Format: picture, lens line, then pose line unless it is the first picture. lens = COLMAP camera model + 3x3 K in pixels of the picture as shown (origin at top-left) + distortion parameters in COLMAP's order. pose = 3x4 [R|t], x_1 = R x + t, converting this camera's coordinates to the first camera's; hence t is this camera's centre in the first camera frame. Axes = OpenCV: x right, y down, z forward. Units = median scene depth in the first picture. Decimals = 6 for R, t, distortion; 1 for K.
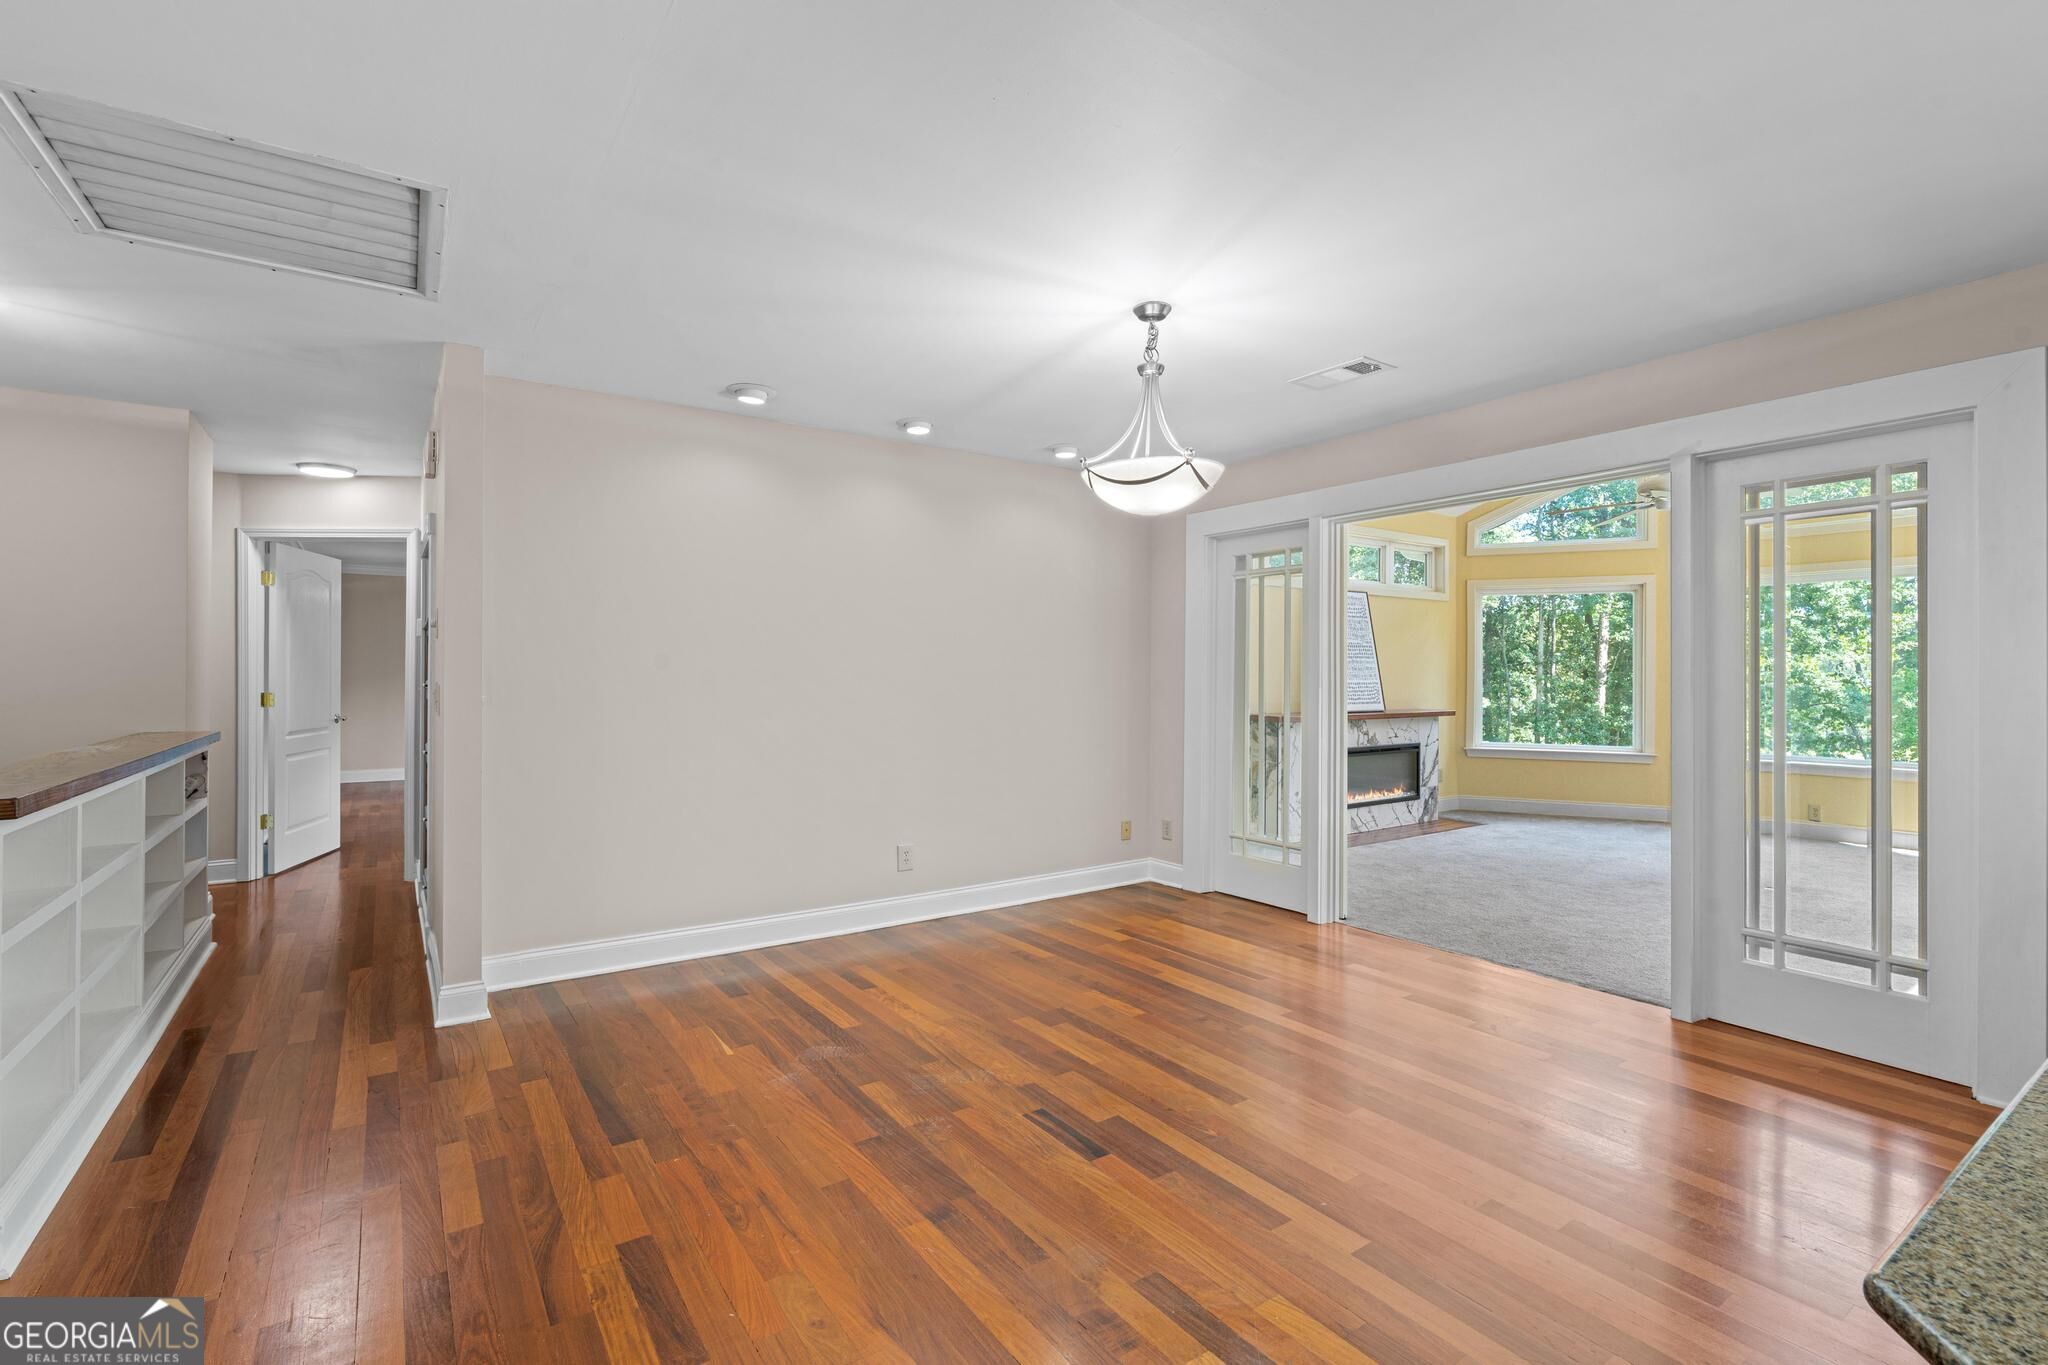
lens RADIAL K [[924.3, 0, 1016.7], [0, 924.3, 673.6], [0, 0, 1]] dist [-0.001171, -0.000820]
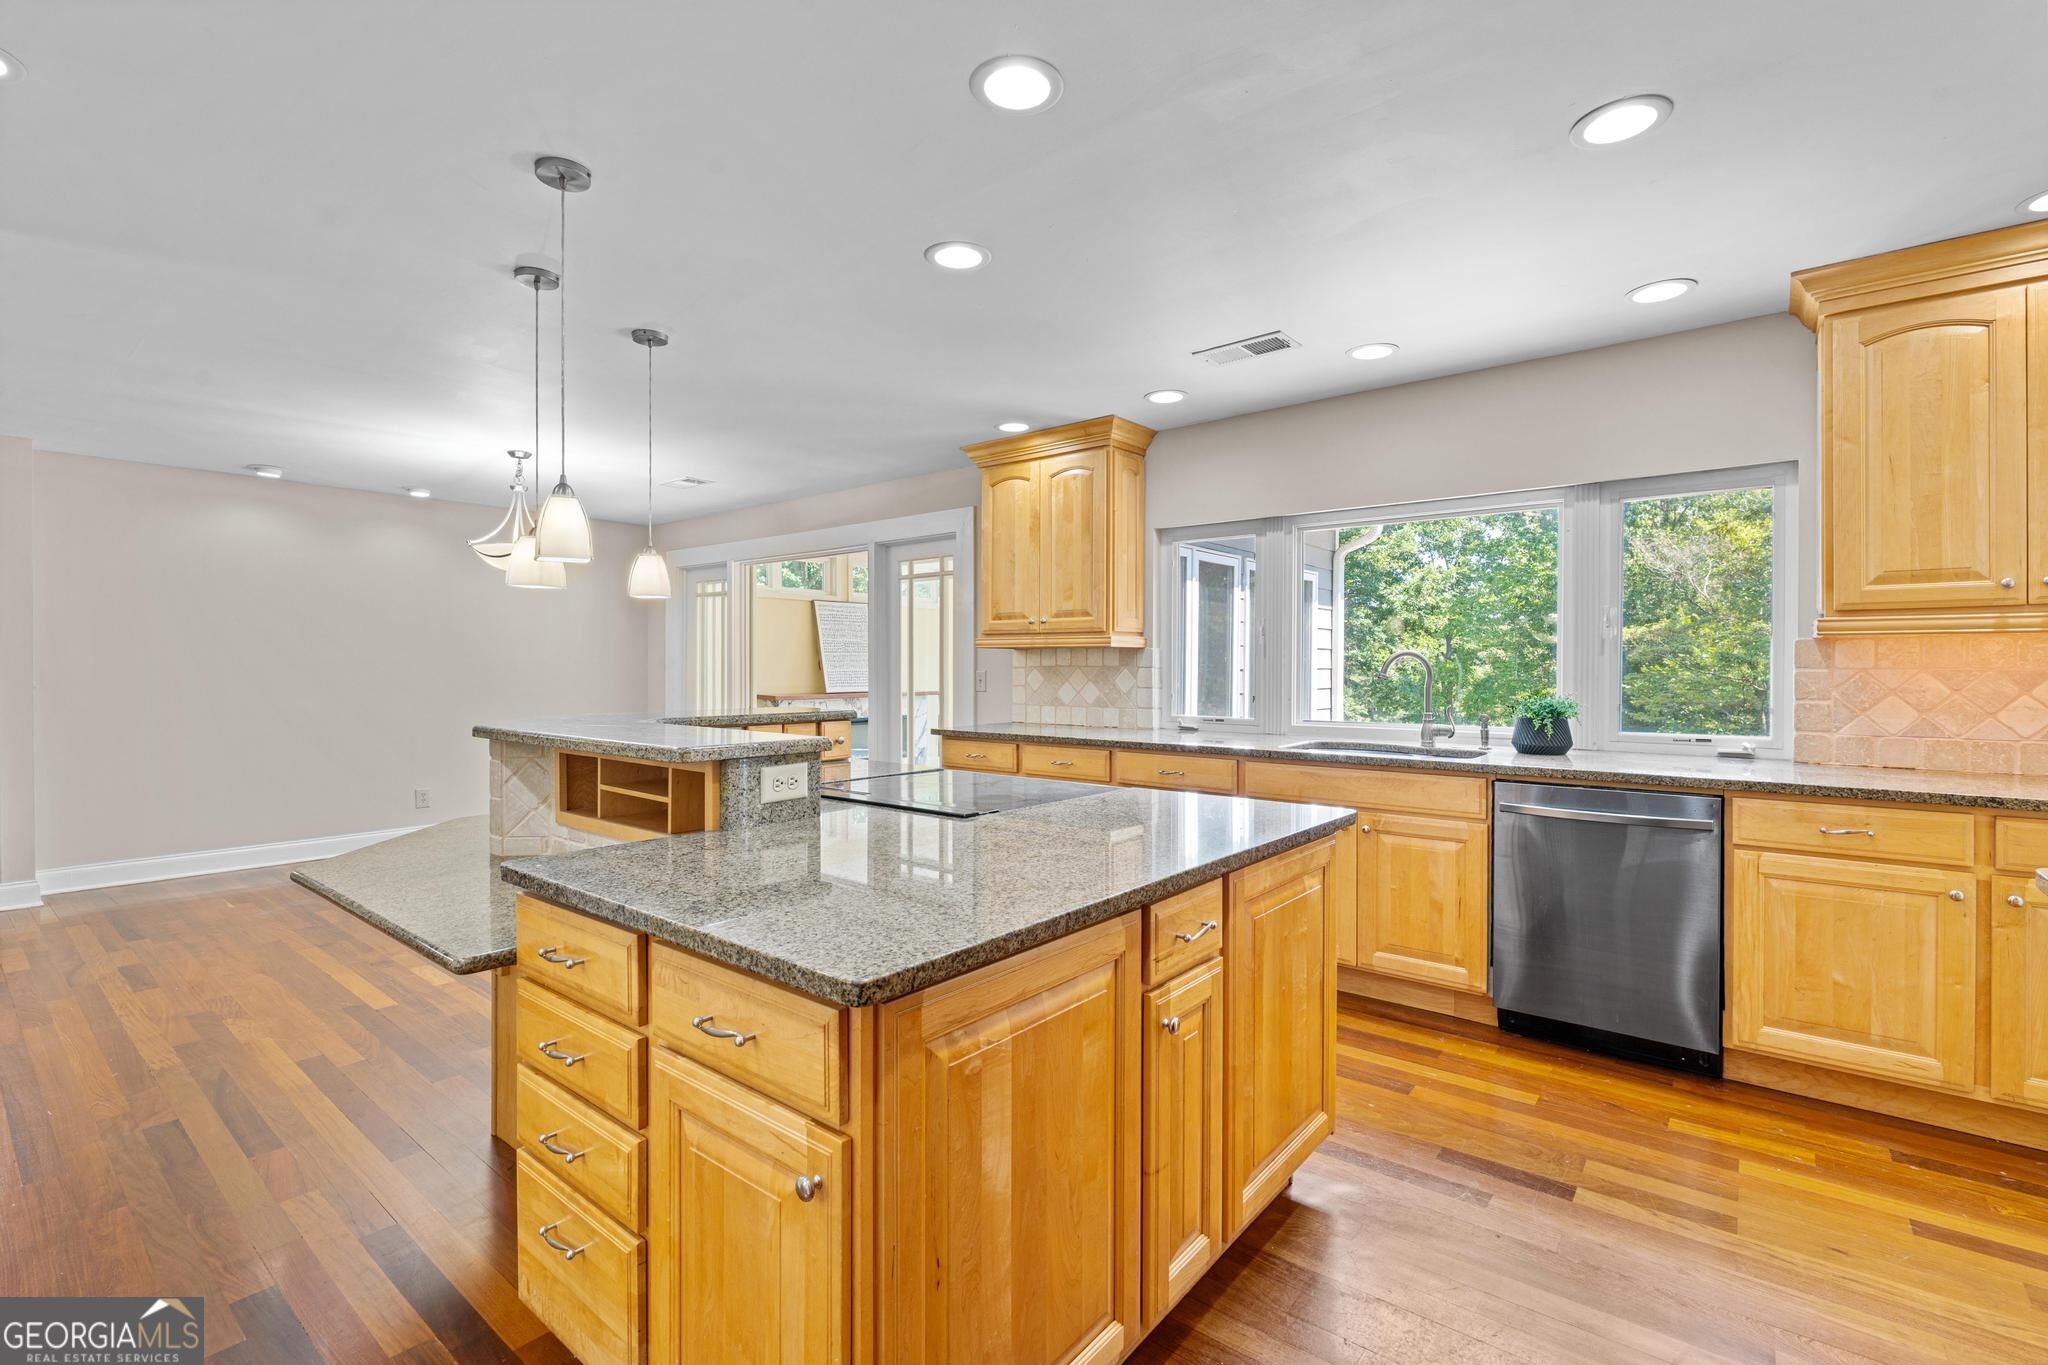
lens RADIAL K [[924.3, 0, 1021.4], [0, 924.3, 671.1], [0, 0, 1]] dist [-0.001171, -0.000820]
pose [[0.961033, -0.004758, 0.276394, 0.509381], [0.002446, 0.999959, 0.008708, -0.002300], [-0.276424, -0.007693, 0.961005, -0.815989]]
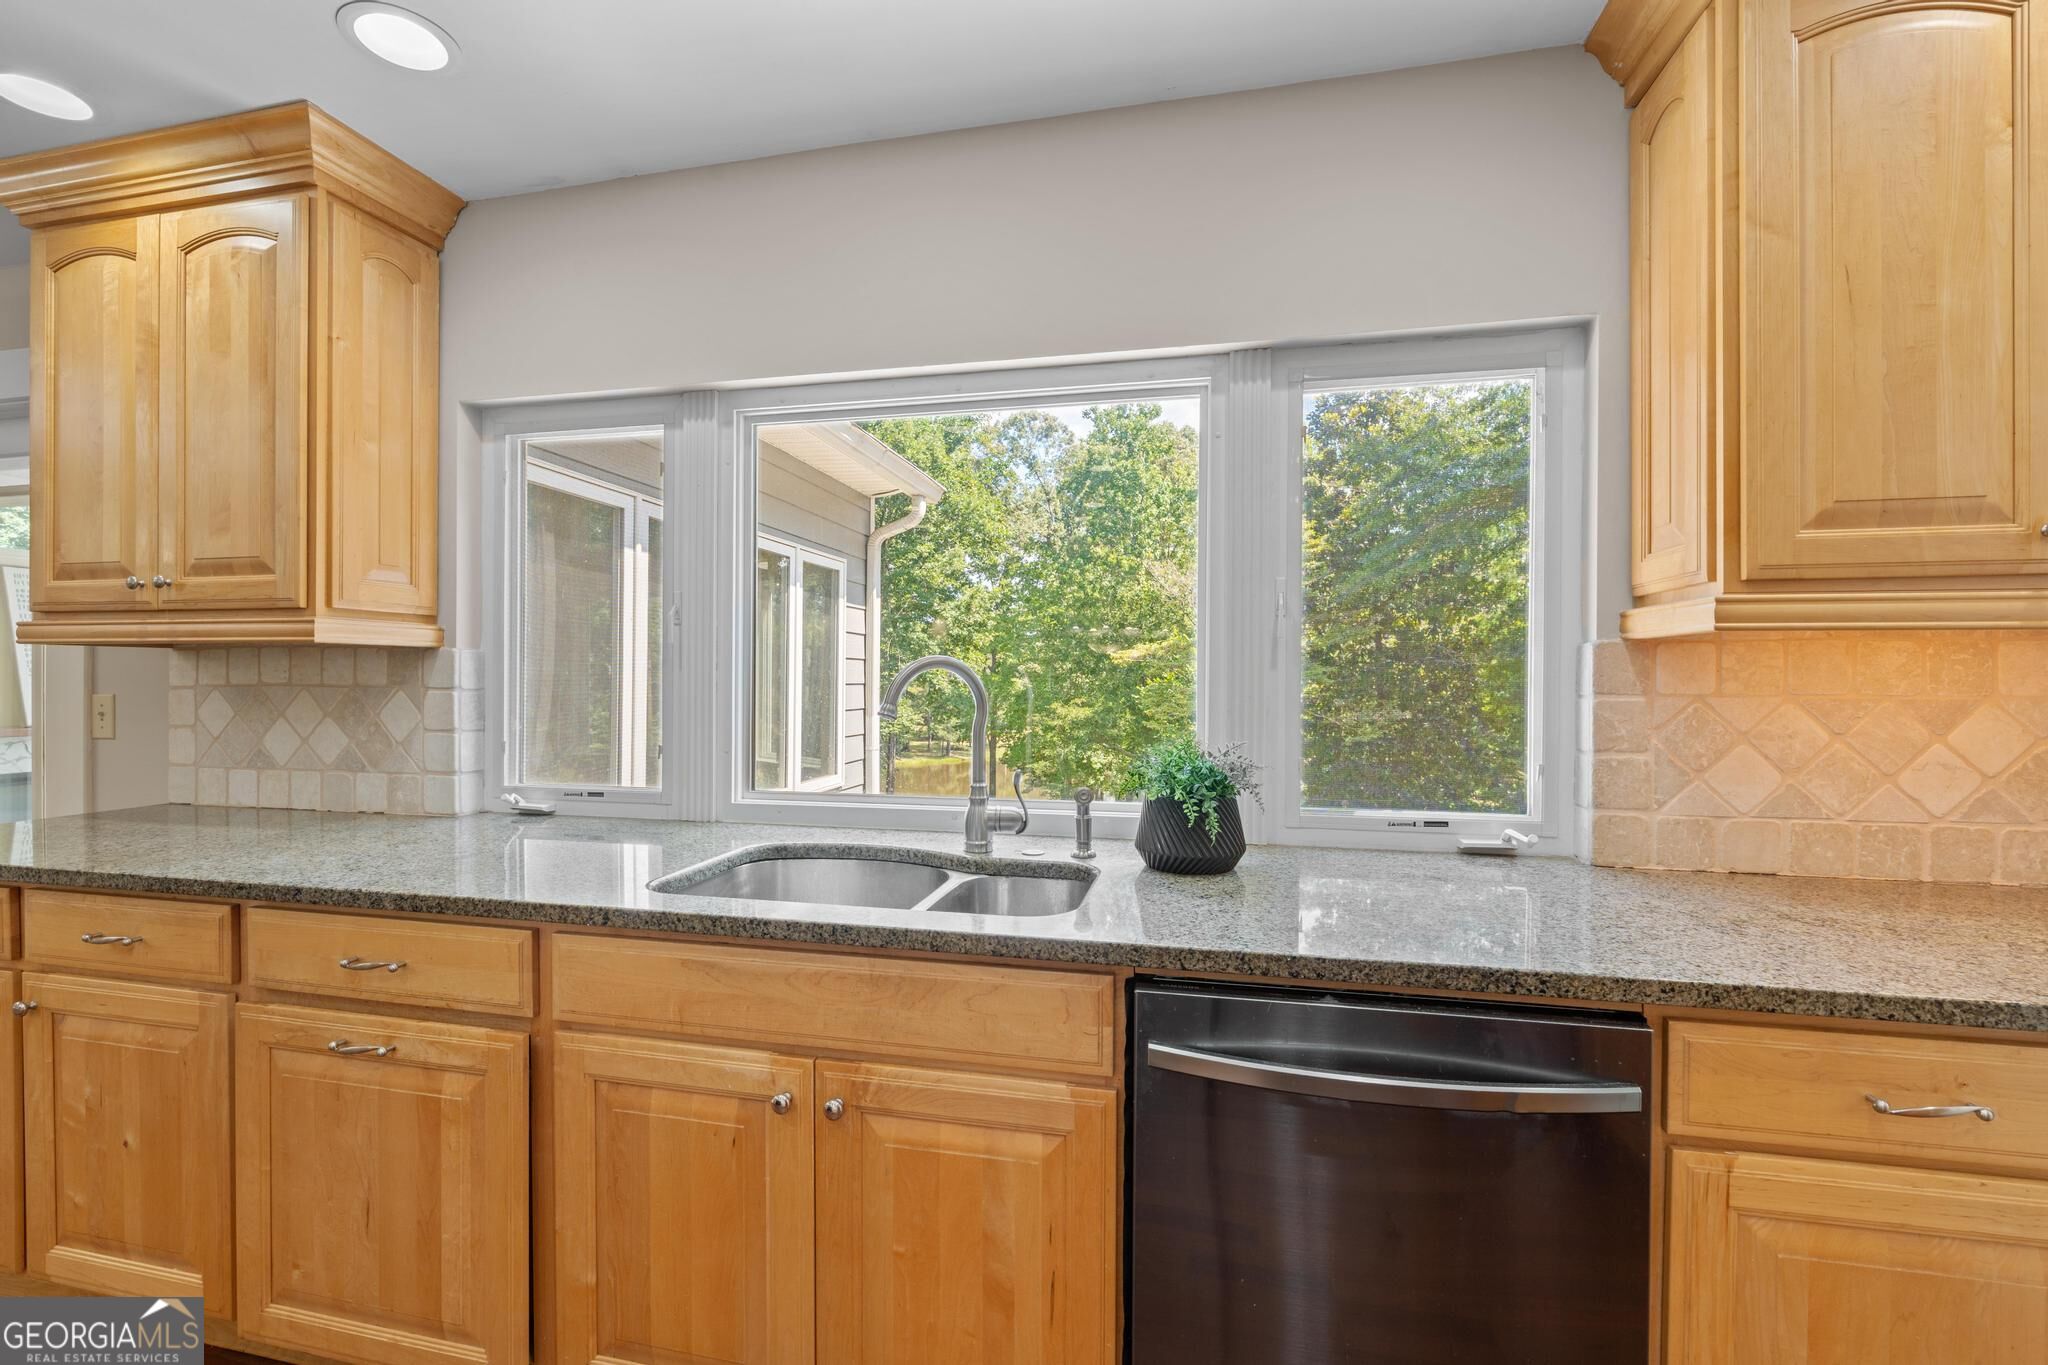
lens RADIAL K [[902.2, 0, 1023.3], [0, 902.2, 684.7], [0, 0, 1]] dist [-0.003625, 0.000300]
pose [[0.734177, -0.006544, 0.678926, 0.947069], [-0.001260, 0.999939, 0.011001, -0.005754], [-0.678957, -0.008933, 0.734124, -0.288468]]
